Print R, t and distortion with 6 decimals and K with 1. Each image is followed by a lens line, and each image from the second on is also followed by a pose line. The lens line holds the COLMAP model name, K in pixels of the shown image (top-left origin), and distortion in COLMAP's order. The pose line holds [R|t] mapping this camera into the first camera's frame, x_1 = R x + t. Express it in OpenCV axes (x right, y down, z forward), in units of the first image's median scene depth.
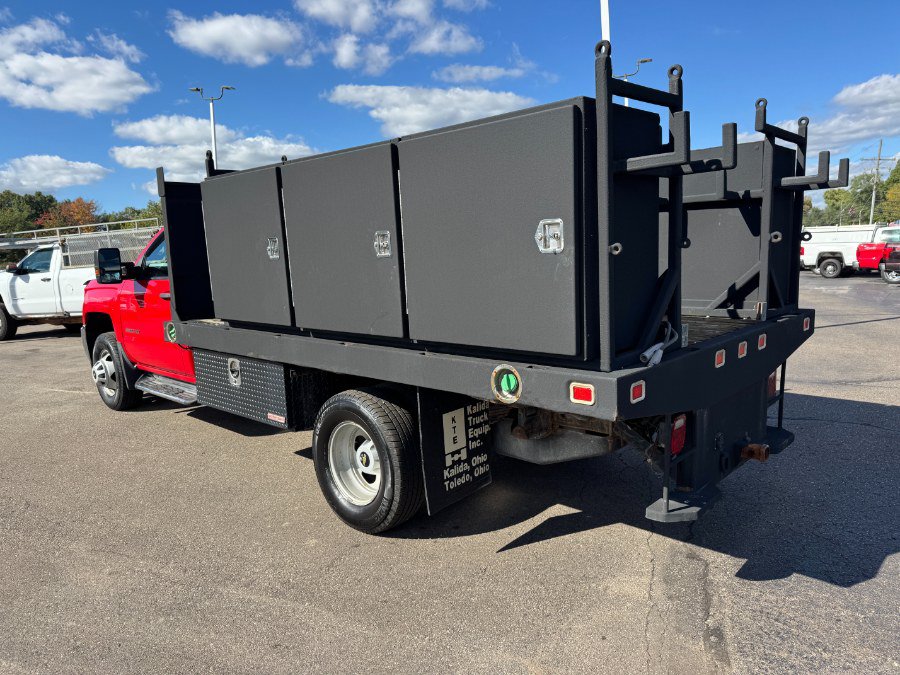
lens RADIAL K [[659.6, 0, 449.7], [0, 659.6, 333.2], [0, 0, 1]] dist [0.038055, -0.031547]
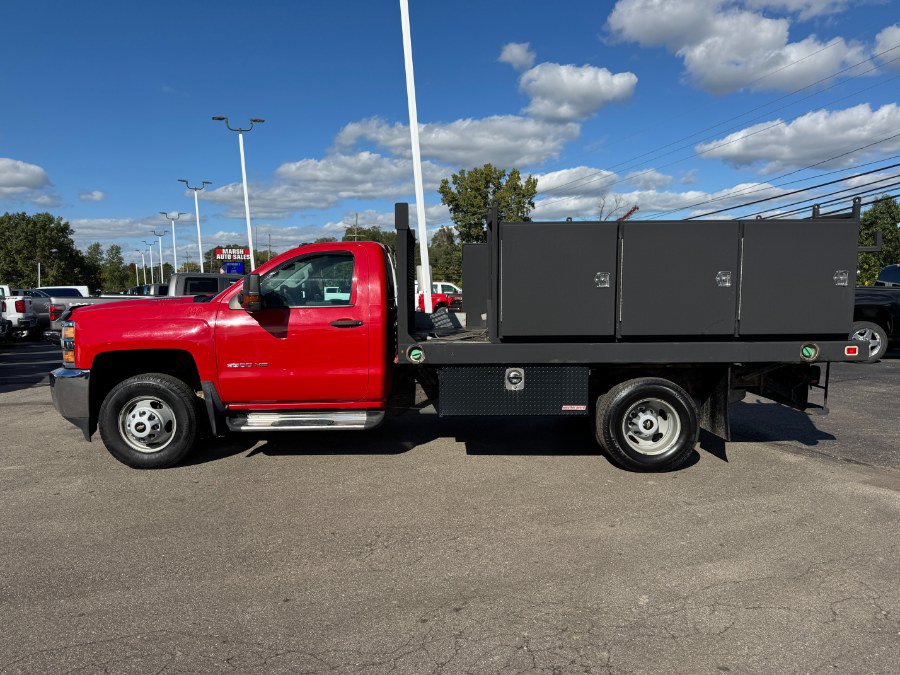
lens RADIAL K [[659.6, 0, 453.0], [0, 659.6, 341.2], [0, 0, 1]] dist [0.038055, -0.031547]
pose [[0.679605, -0.027249, 0.733072, -1.480086], [0.072011, 0.996961, -0.029701, 0.018738], [-0.730035, 0.072974, 0.679502, 0.301113]]
